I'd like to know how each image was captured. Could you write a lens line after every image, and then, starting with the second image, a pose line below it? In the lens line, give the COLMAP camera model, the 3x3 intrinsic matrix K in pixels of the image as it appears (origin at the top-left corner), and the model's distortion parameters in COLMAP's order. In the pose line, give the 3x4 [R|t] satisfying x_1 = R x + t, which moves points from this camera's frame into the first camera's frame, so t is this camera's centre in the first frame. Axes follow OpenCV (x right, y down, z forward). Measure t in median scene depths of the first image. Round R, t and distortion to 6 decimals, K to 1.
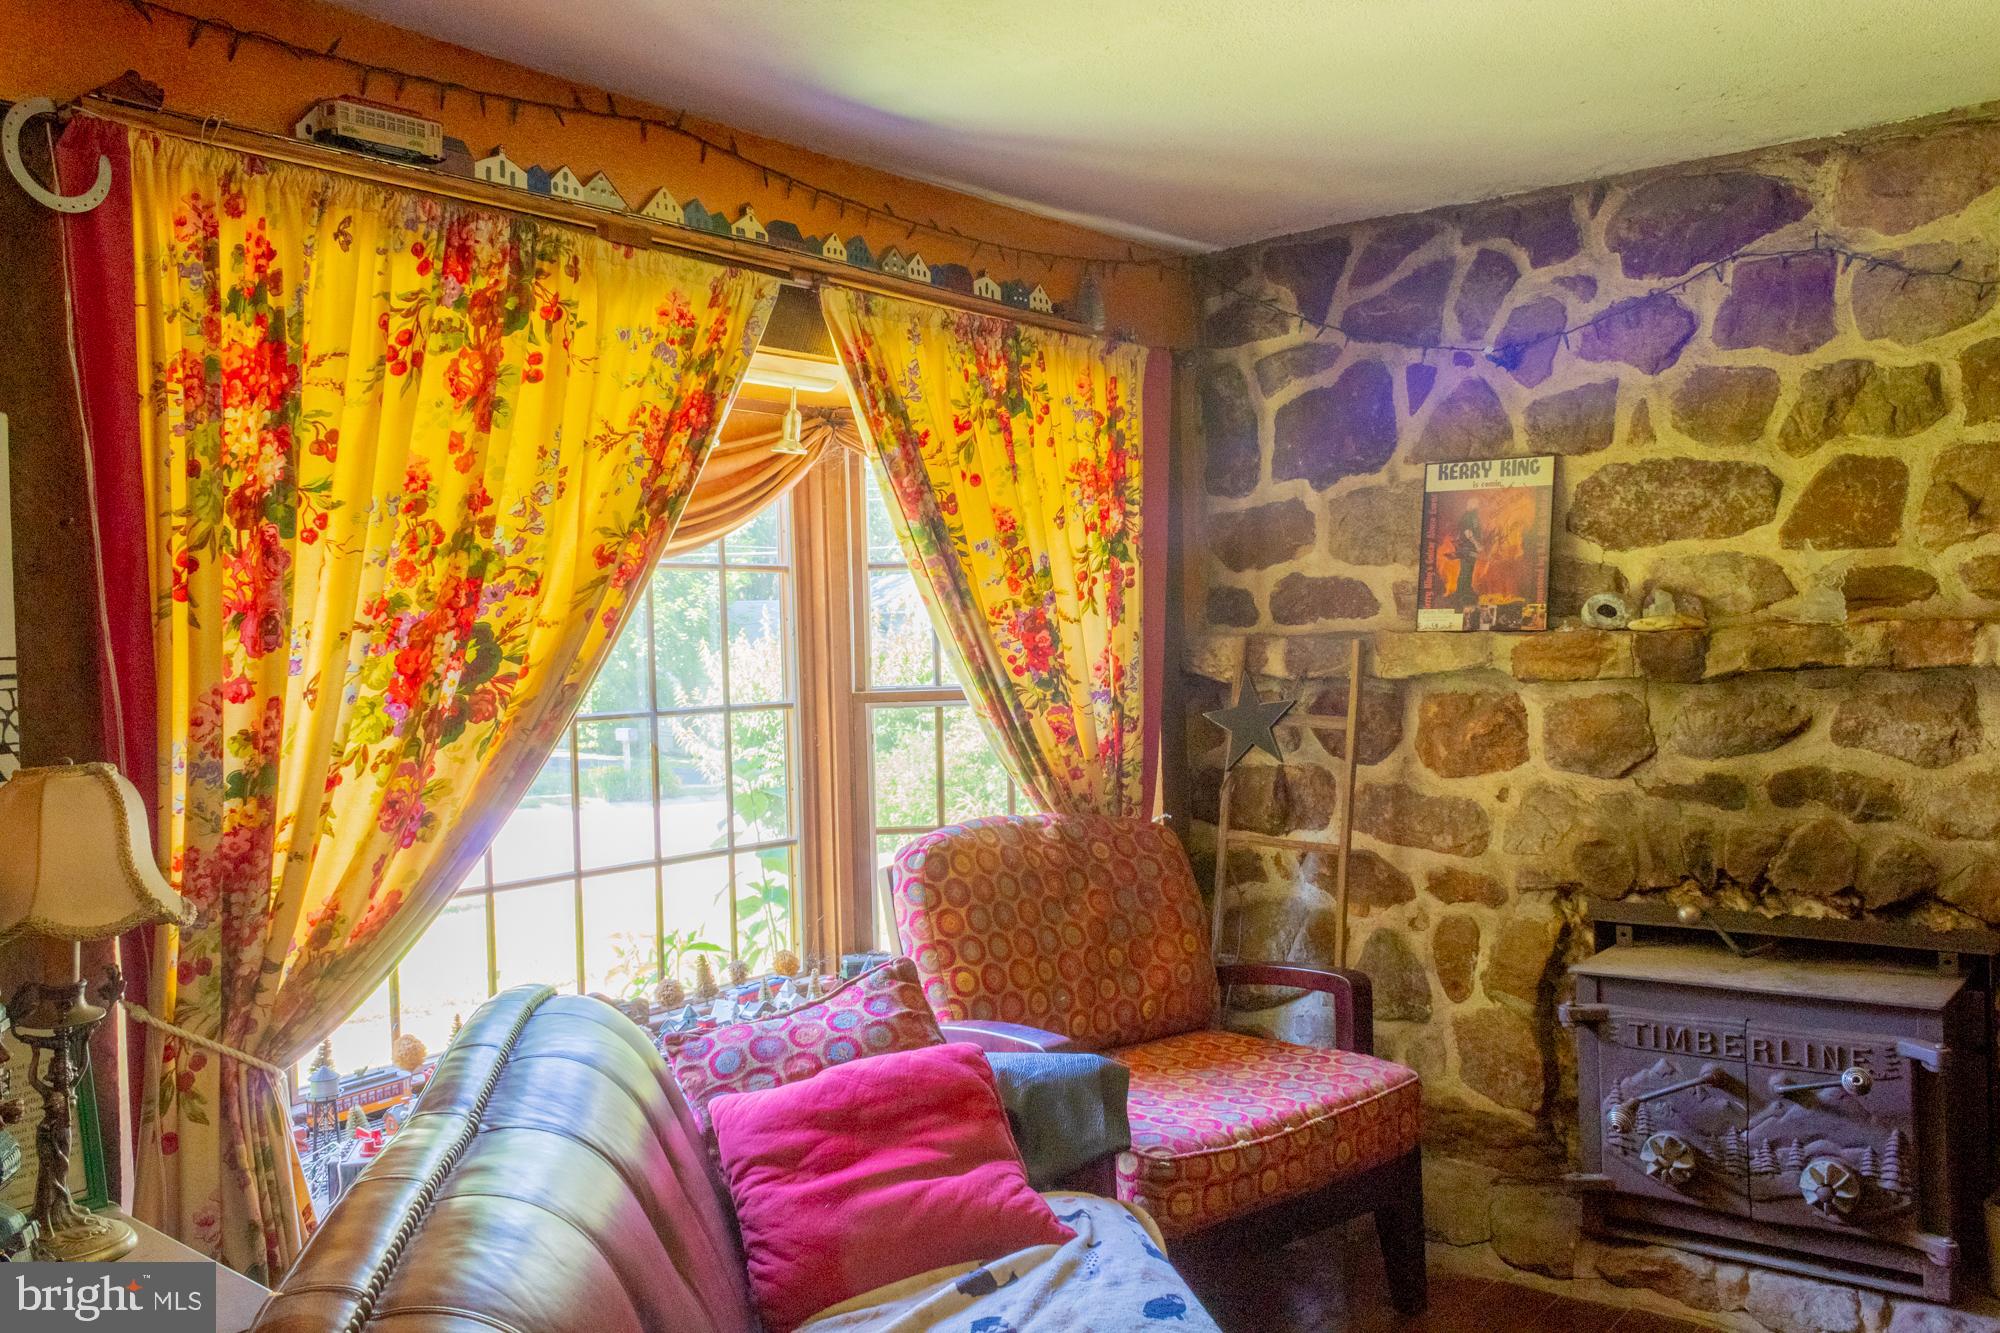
lens RADIAL K [[1589.7, 0, 938.4], [0, 1589.7, 660.4], [0, 0, 1]] dist [-0.000936, 0.000172]
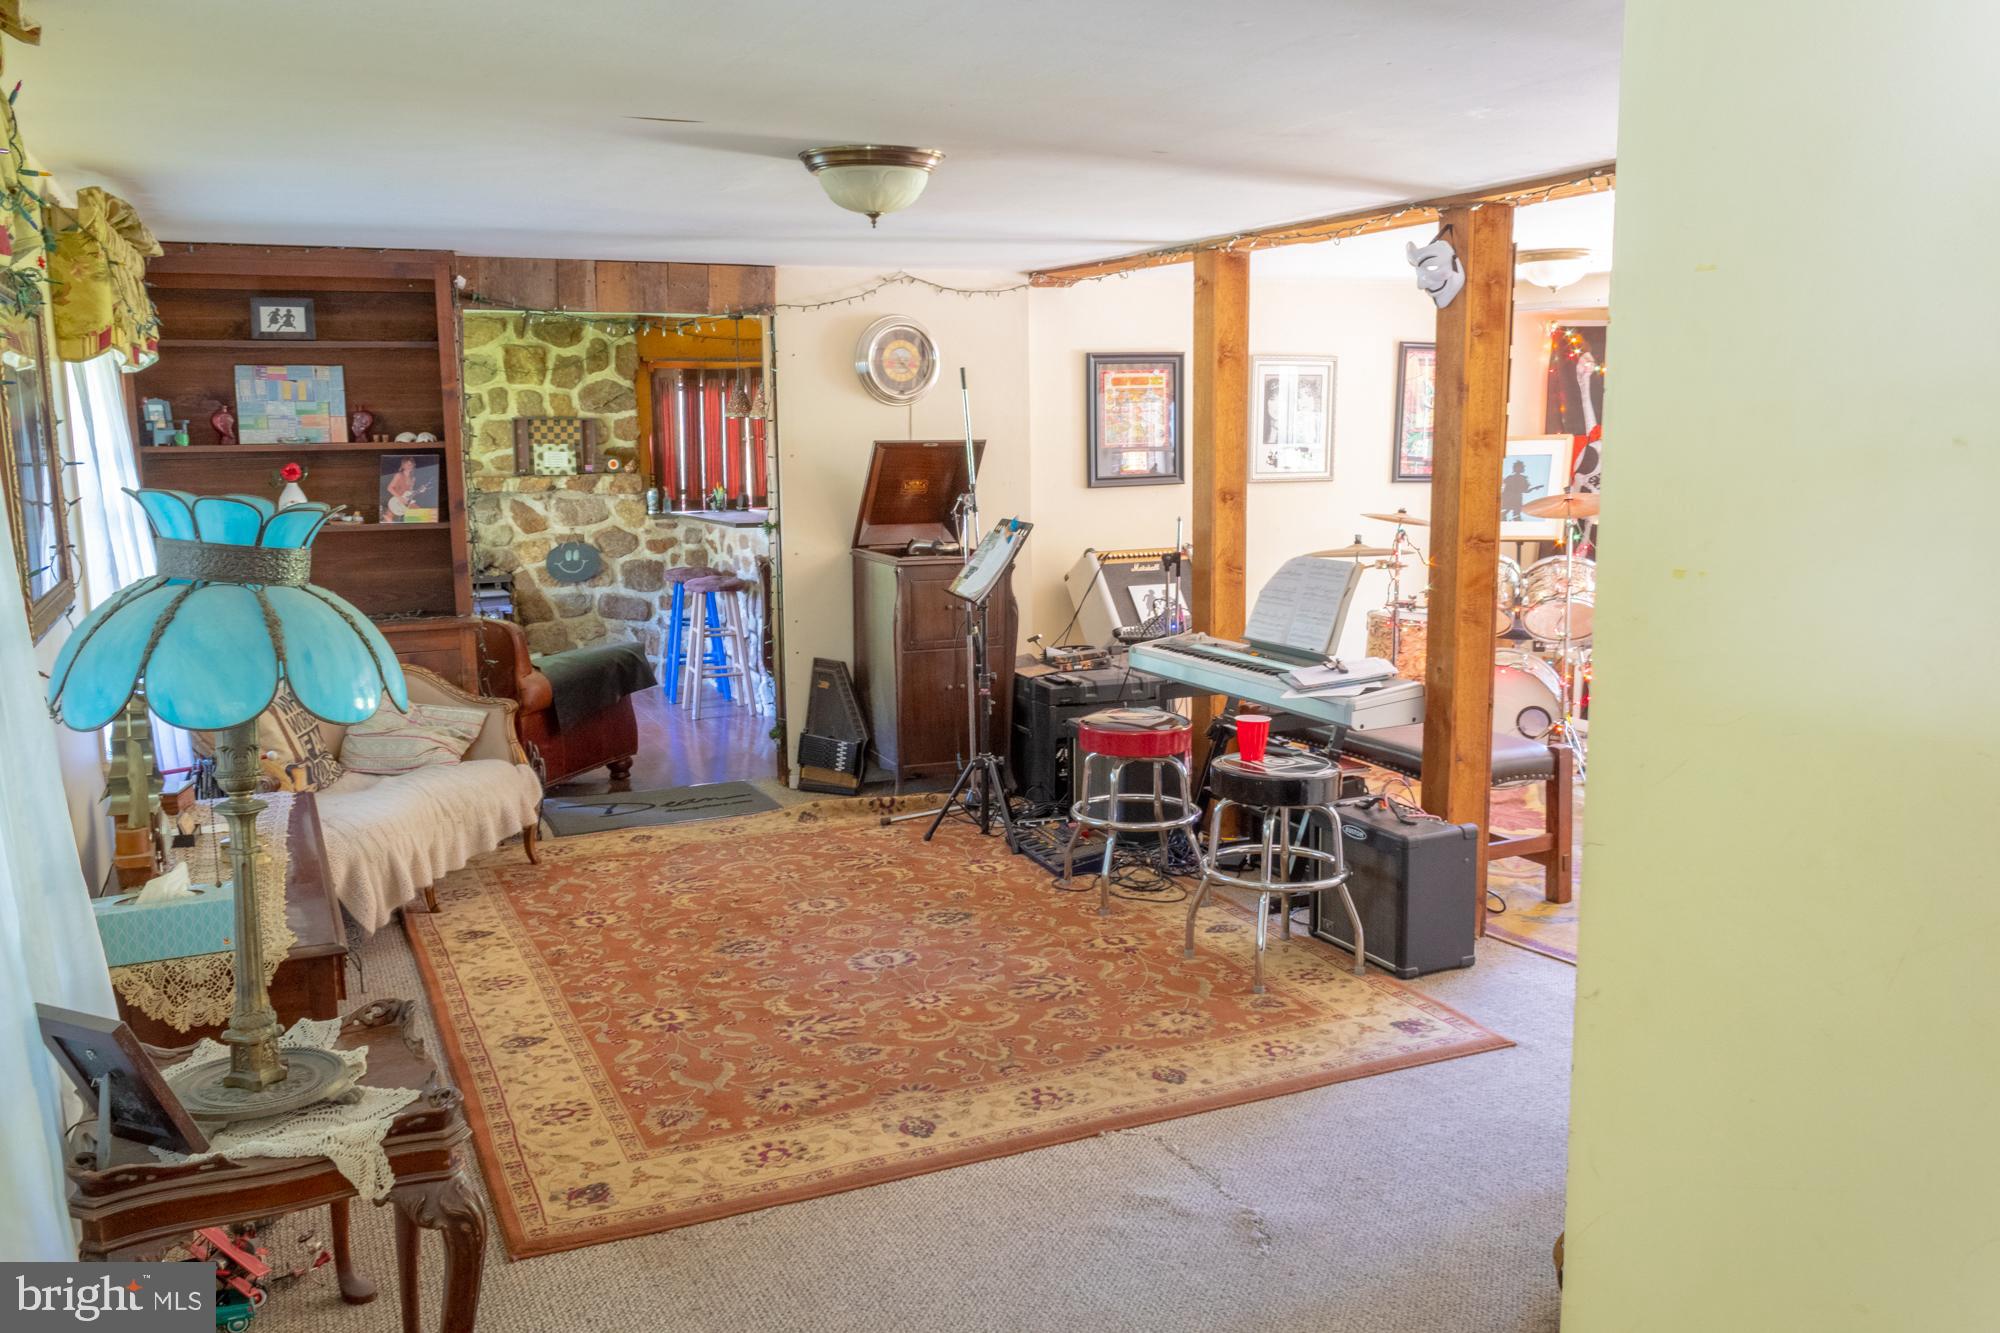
lens RADIAL K [[1589.7, 0, 938.4], [0, 1589.7, 660.4], [0, 0, 1]] dist [-0.000936, 0.000172]
pose [[0.453636, -0.121474, 0.882870, -1.652993], [0.019074, 0.991763, 0.126656, -0.043895], [-0.890983, -0.040616, 0.452216, -1.136614]]
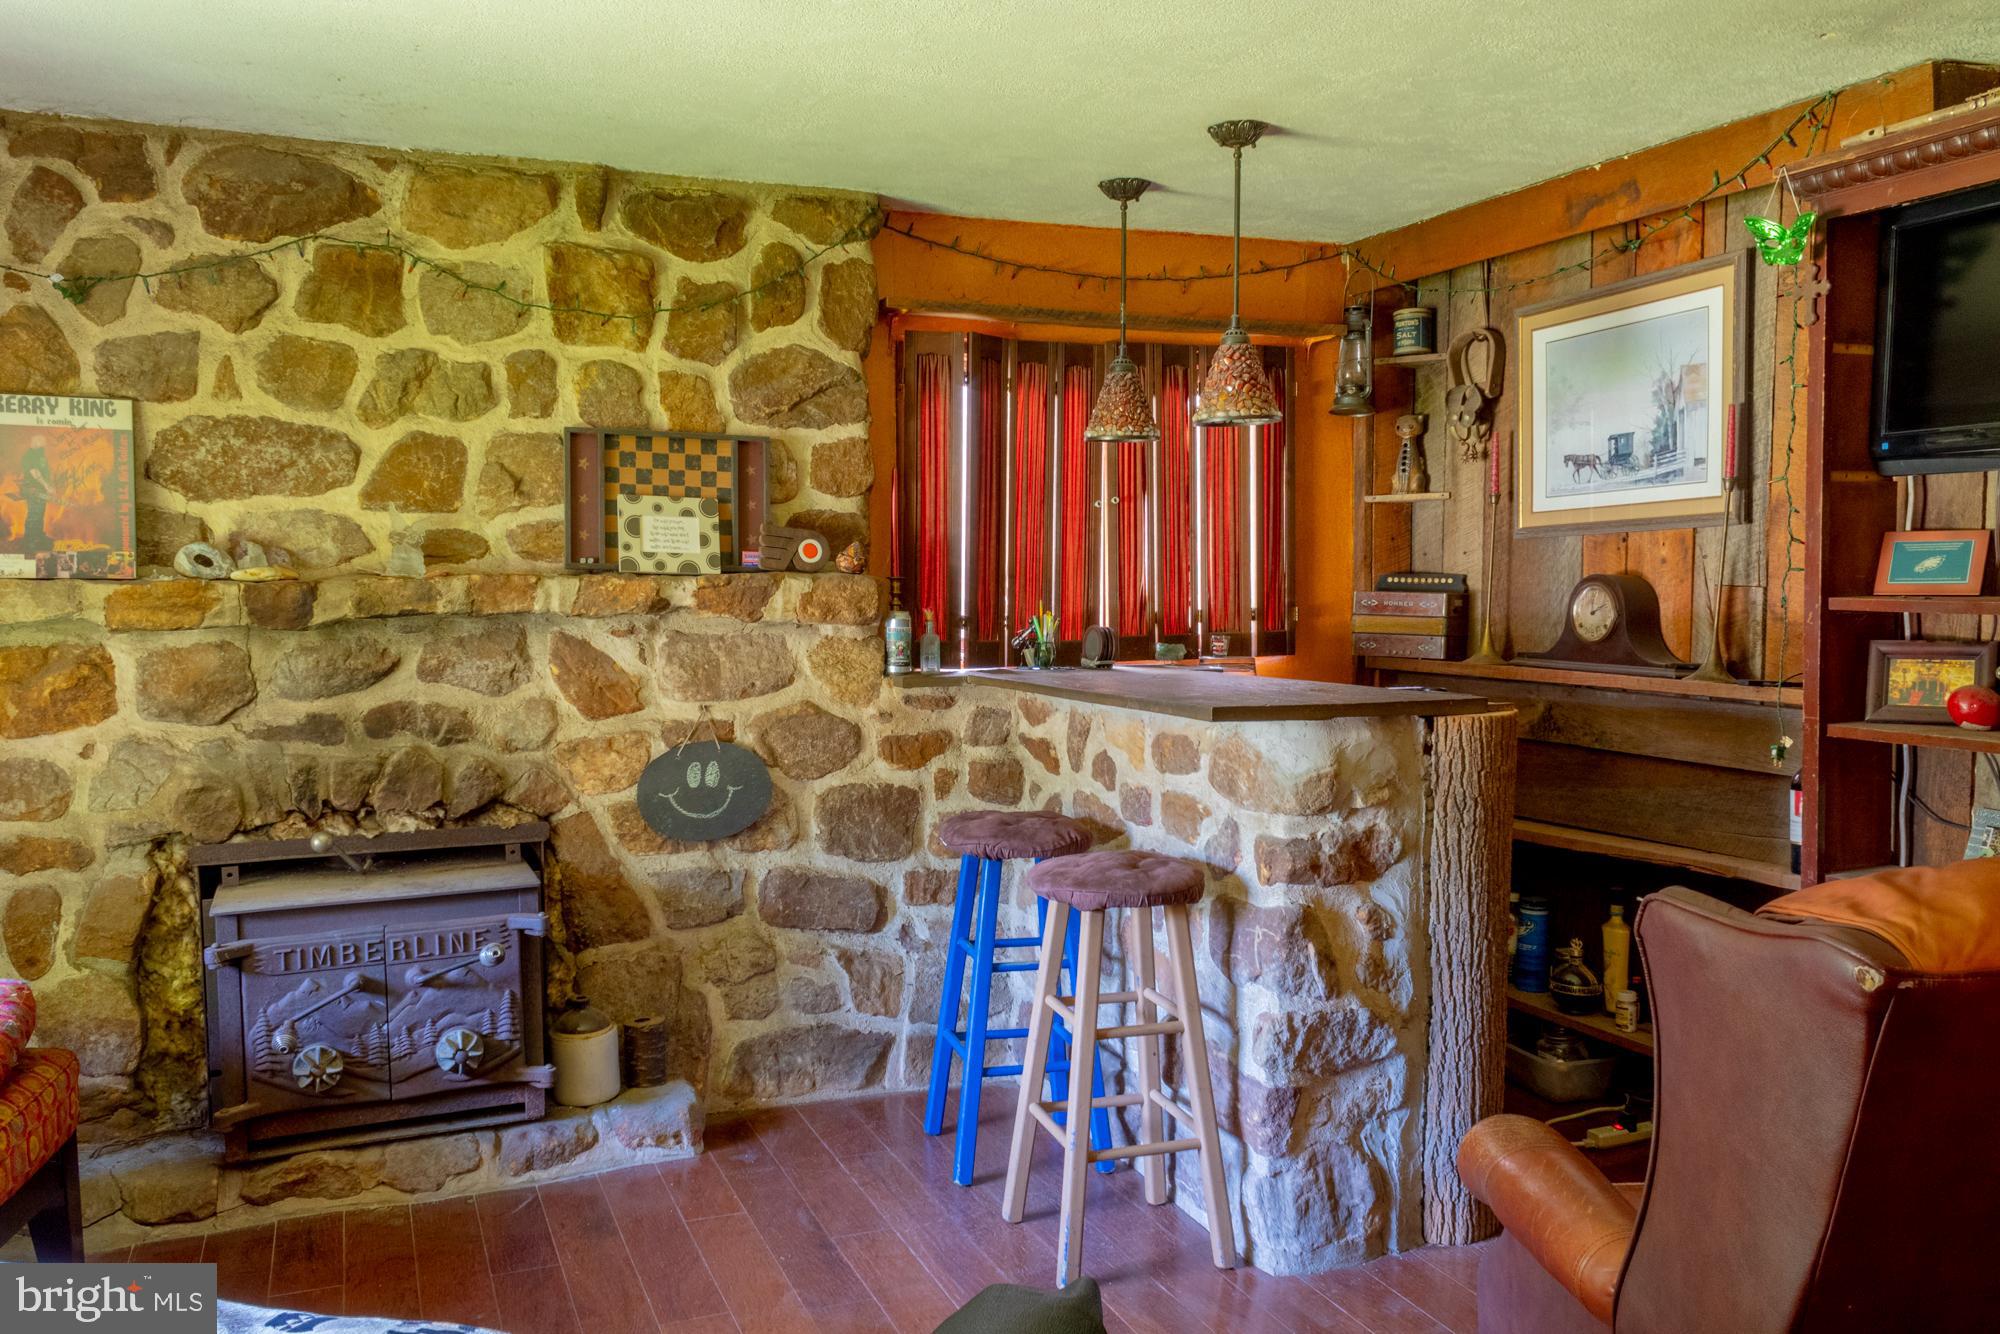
lens RADIAL K [[1615.8, 0, 965.8], [0, 1615.8, 664.1], [0, 0, 1]] dist [0.024415, -0.010054]
pose [[0.482361, -0.029494, 0.875476, -0.270028], [0.007631, 0.999537, 0.029469, 0.008457], [-0.875939, -0.007534, 0.482363, 0.076659]]
